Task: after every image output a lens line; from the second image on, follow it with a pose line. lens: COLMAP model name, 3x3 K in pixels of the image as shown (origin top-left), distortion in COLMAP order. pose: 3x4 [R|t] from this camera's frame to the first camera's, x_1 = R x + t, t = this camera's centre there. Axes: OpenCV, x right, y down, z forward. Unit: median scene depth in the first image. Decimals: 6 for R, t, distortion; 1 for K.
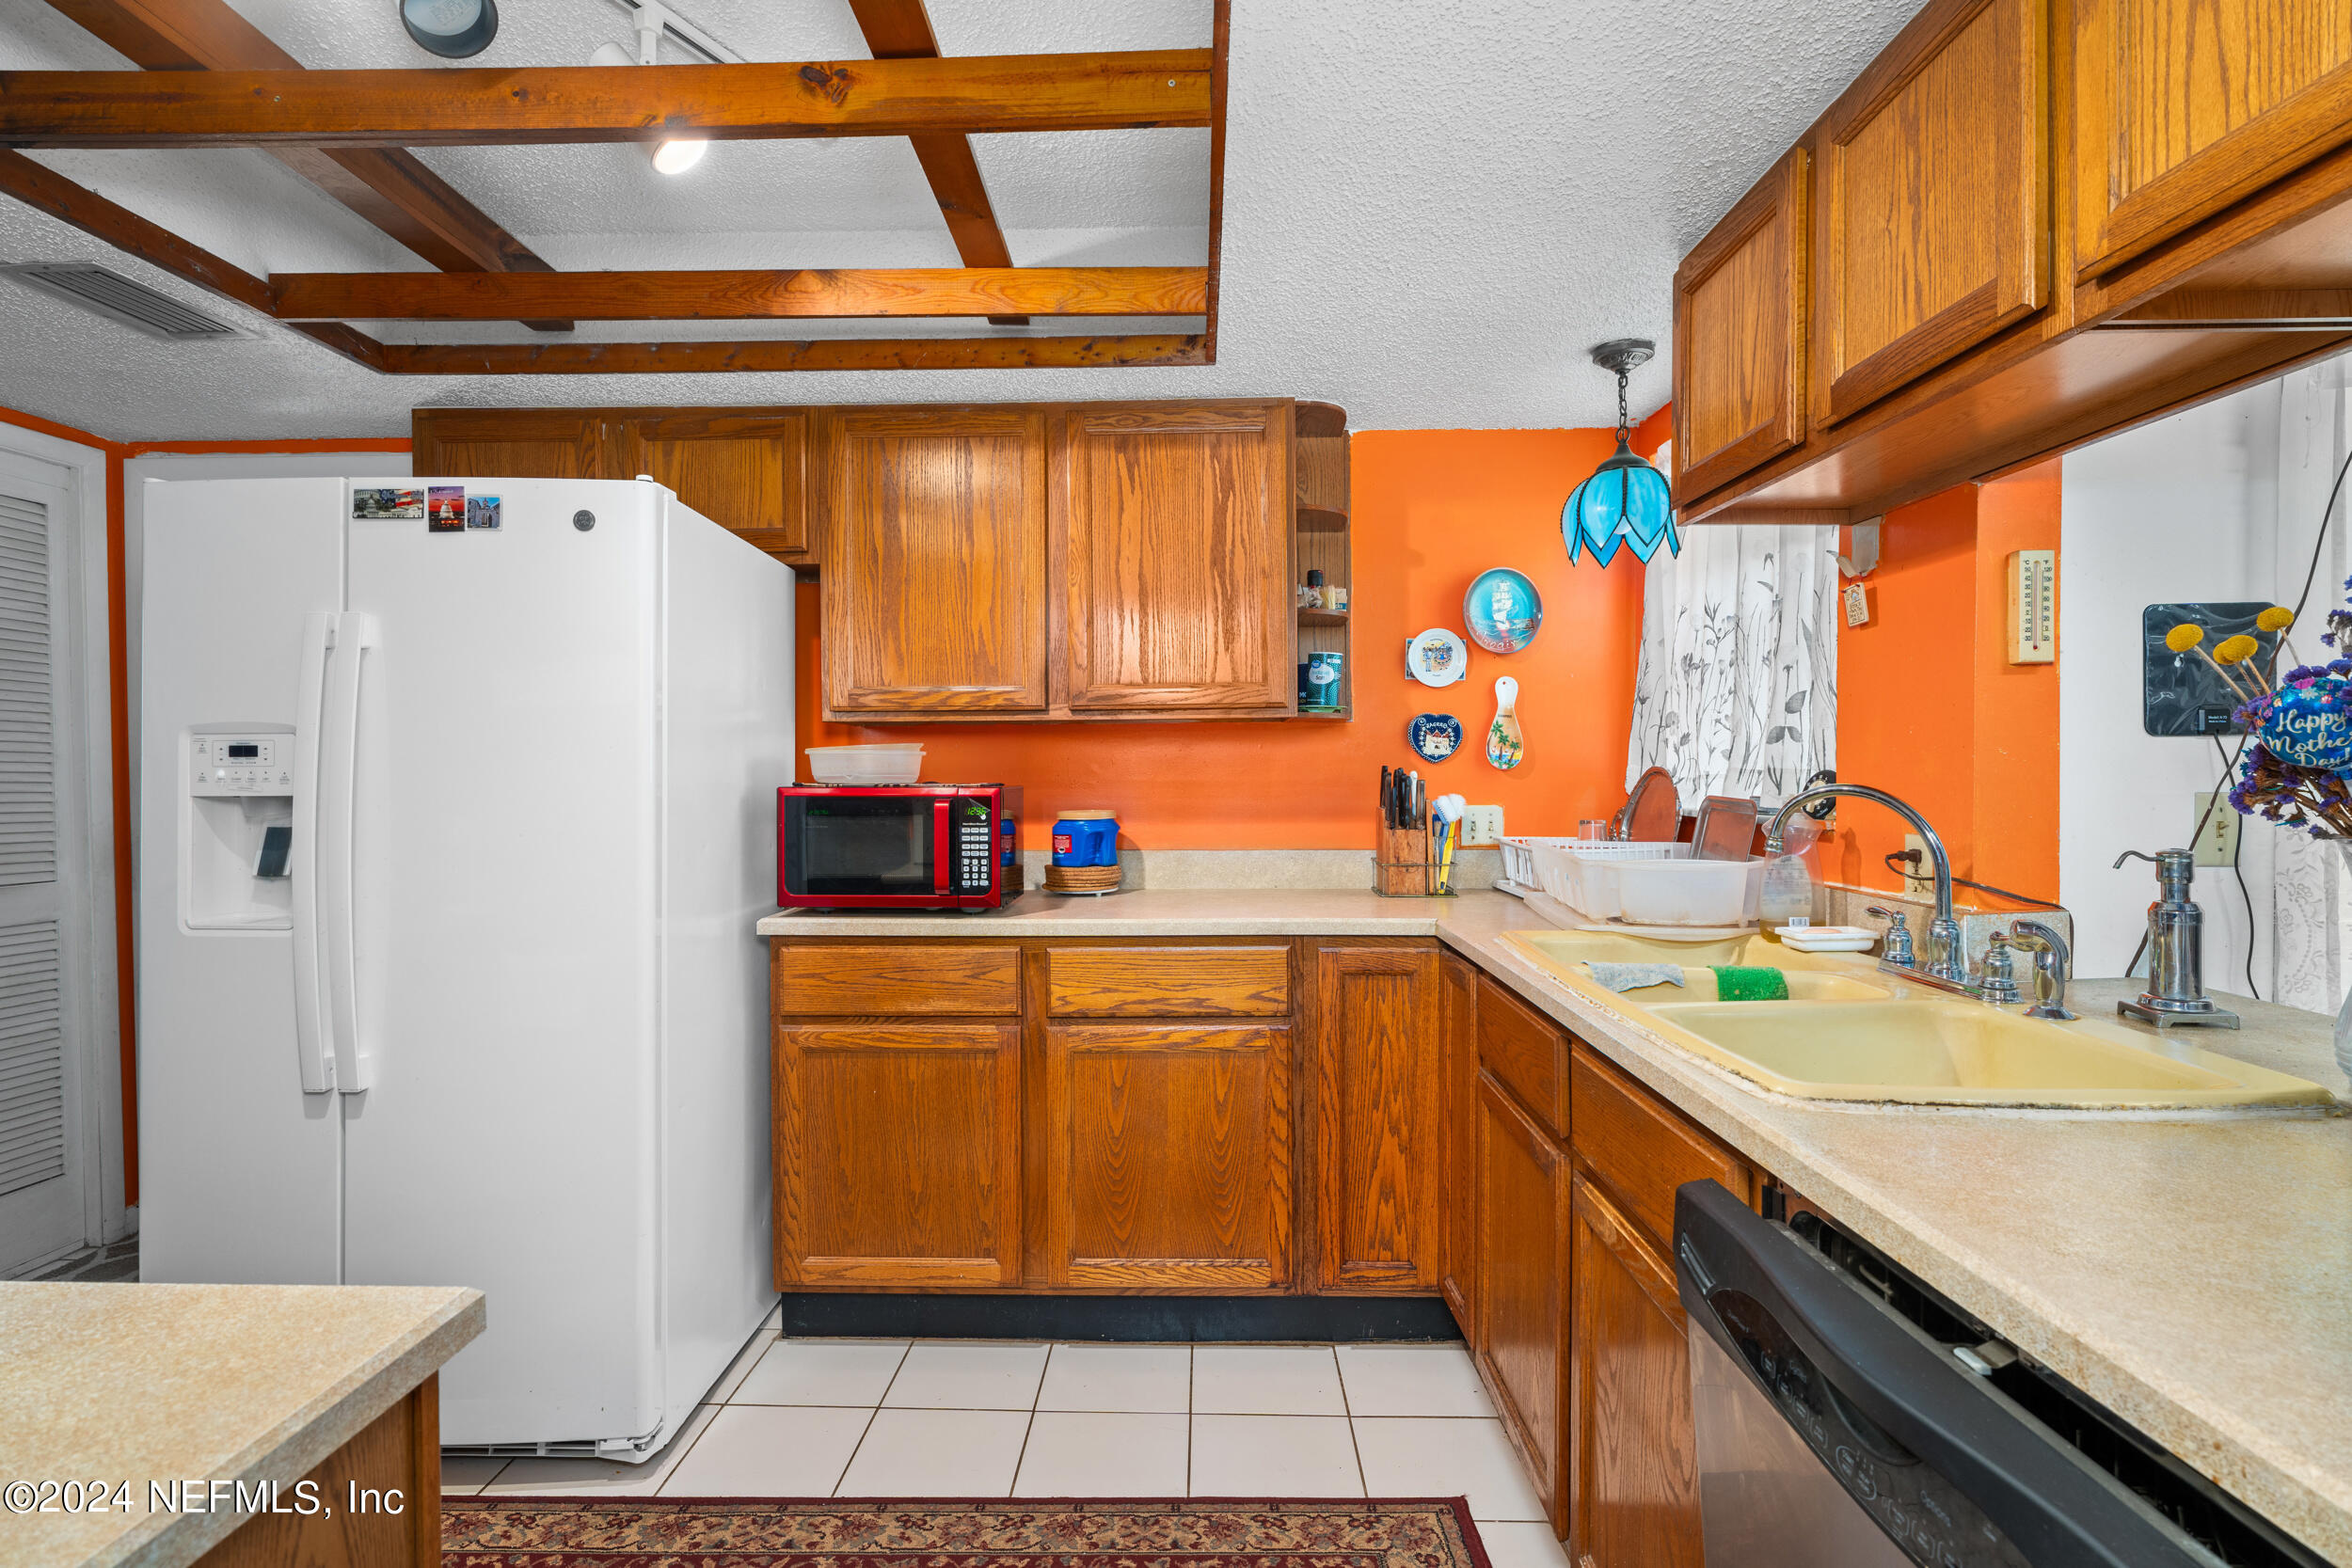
lens RADIAL K [[1200.6, 0, 1176.3], [0, 1200.6, 781.5], [0, 0, 1]] dist [-0.005455, -0.000732]
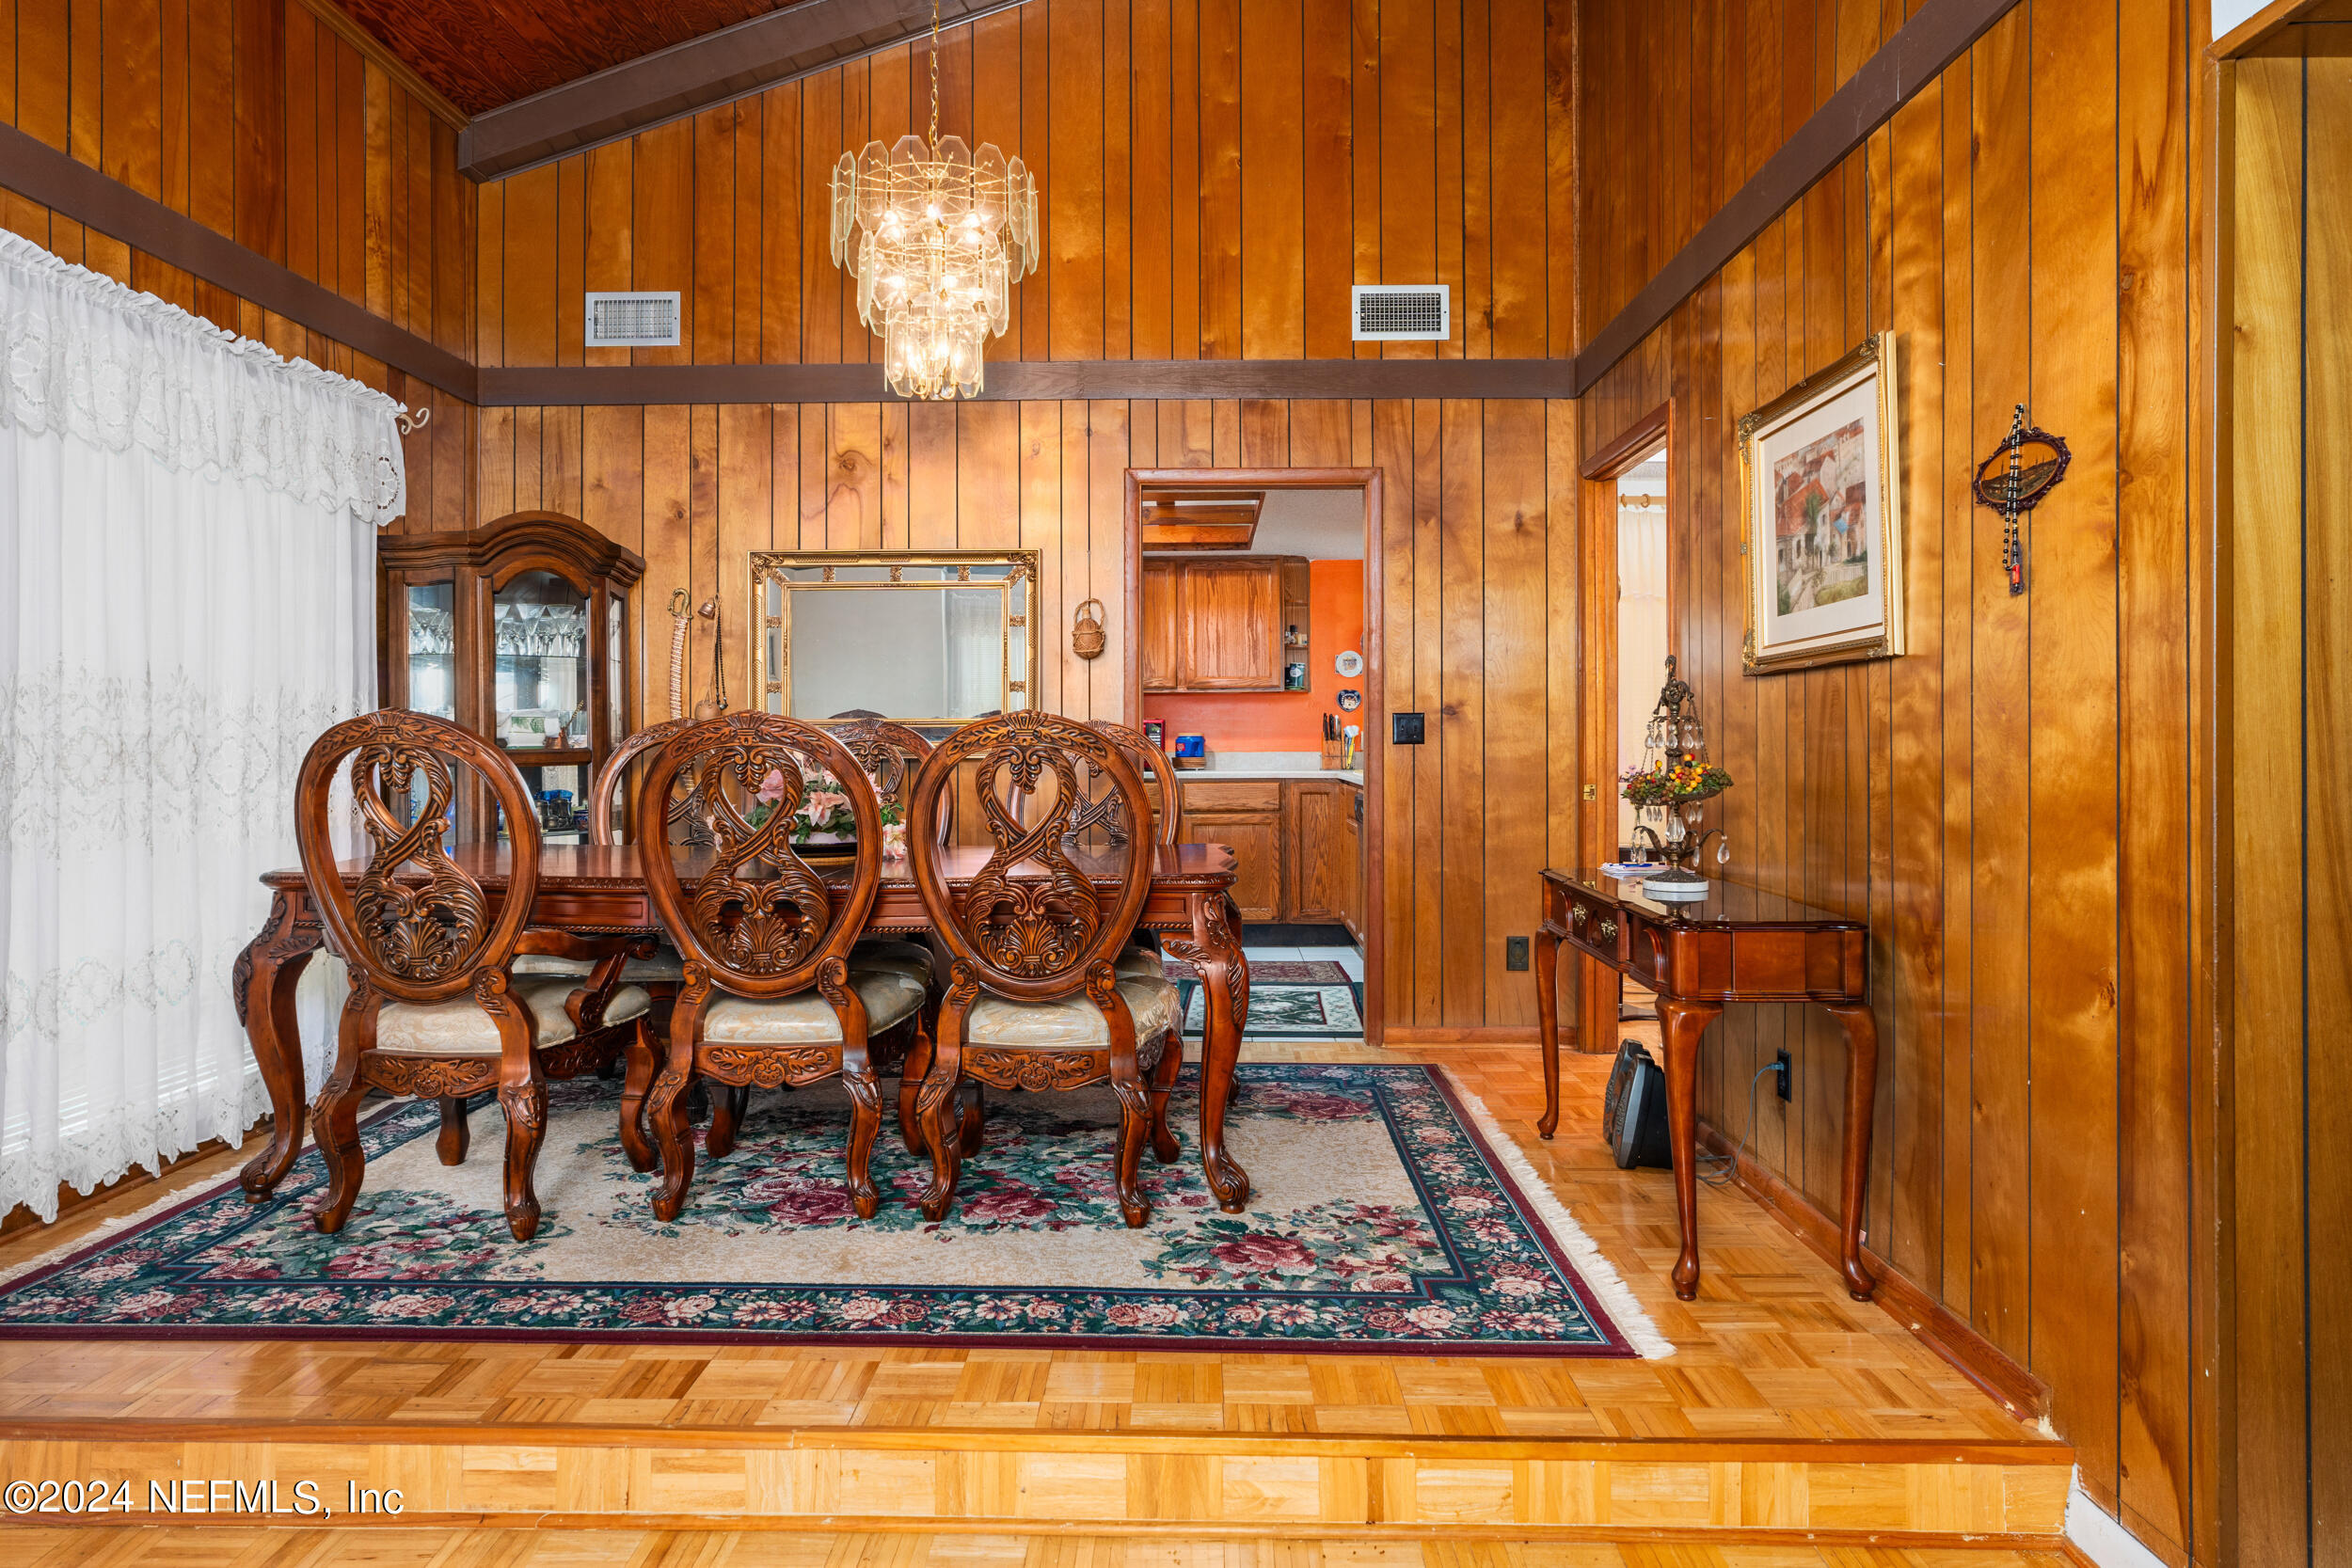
lens RADIAL K [[1200.6, 0, 1189.5], [0, 1200.6, 782.8], [0, 0, 1]] dist [-0.005455, -0.000732]
pose [[0.999989, 0.000895, 0.004700, -0.093133], [-0.001045, 0.999487, 0.032008, 0.049376], [-0.004669, -0.032012, 0.999477, -1.321039]]
